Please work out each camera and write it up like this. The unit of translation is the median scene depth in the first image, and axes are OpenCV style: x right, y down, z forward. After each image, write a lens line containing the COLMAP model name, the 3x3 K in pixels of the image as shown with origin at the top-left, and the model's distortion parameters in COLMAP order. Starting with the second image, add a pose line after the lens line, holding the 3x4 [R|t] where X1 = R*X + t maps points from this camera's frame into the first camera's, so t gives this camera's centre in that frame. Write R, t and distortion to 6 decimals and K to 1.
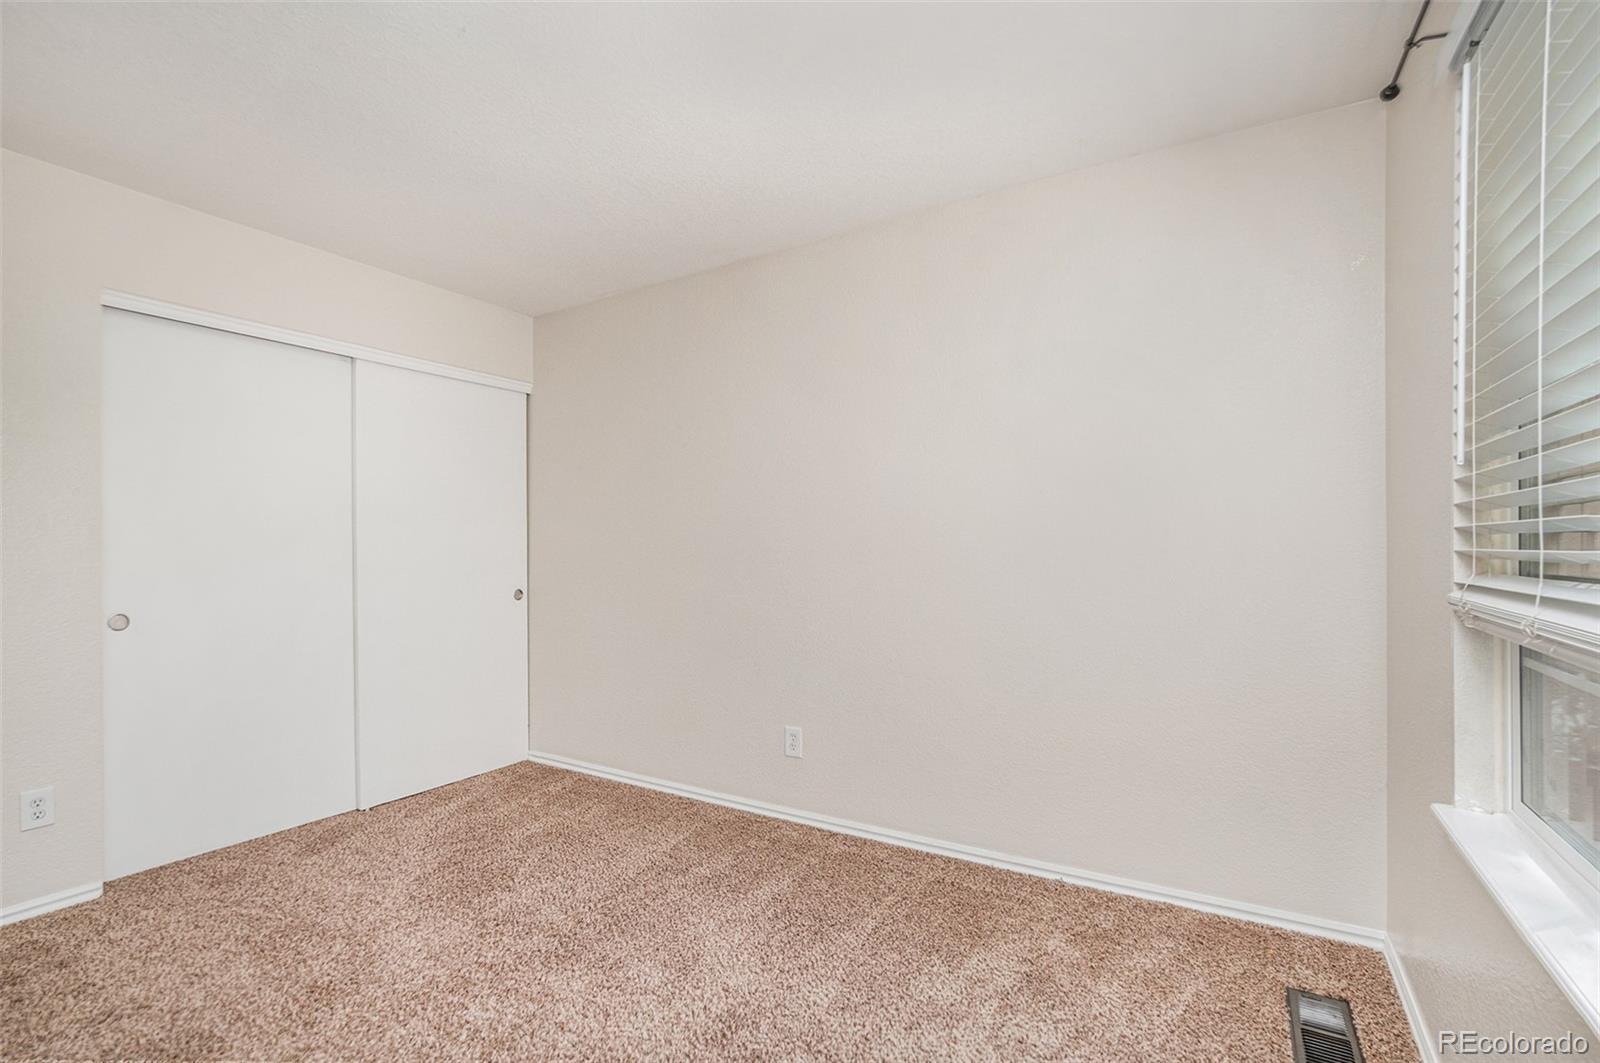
lens RADIAL K [[718.7, 0, 794.5], [0, 718.7, 550.5], [0, 0, 1]] dist [-0.048135, 0.008126]
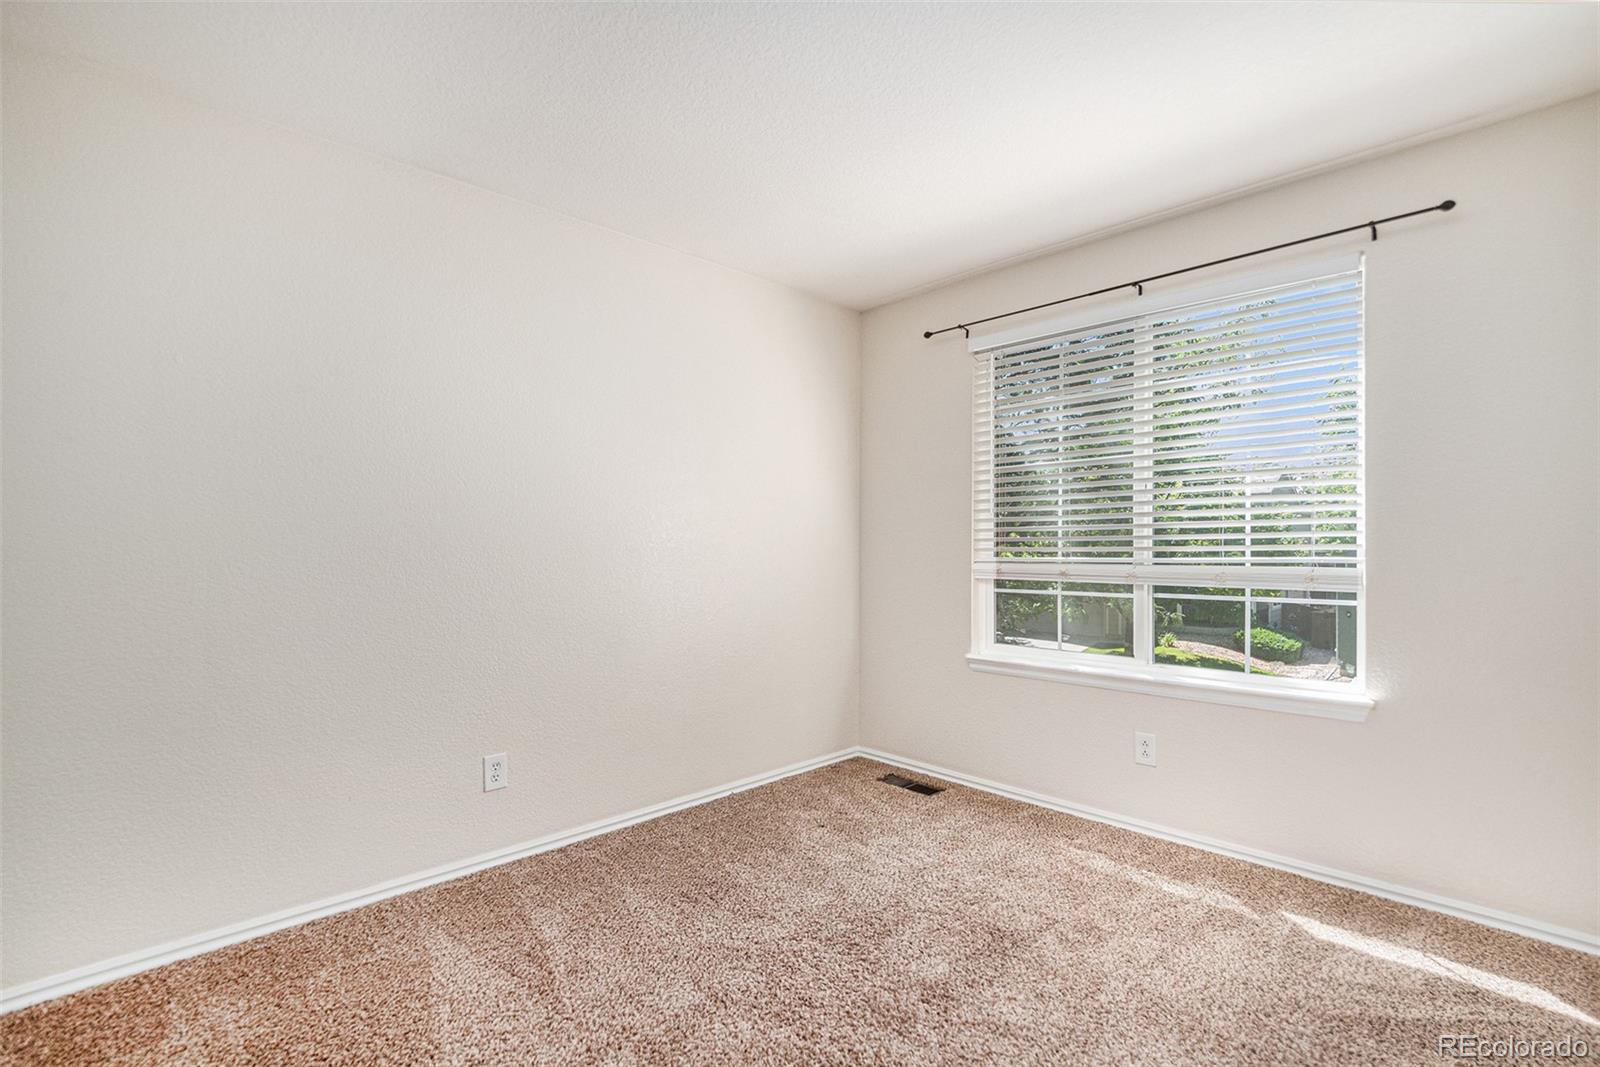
lens RADIAL K [[718.7, 0, 794.5], [0, 718.7, 552.5], [0, 0, 1]] dist [-0.048135, 0.008126]
pose [[0.232185, -0.002546, 0.972668, -0.940144], [-0.000347, 0.999996, 0.002701, 0.006311], [-0.972672, -0.000965, 0.232183, 0.588977]]
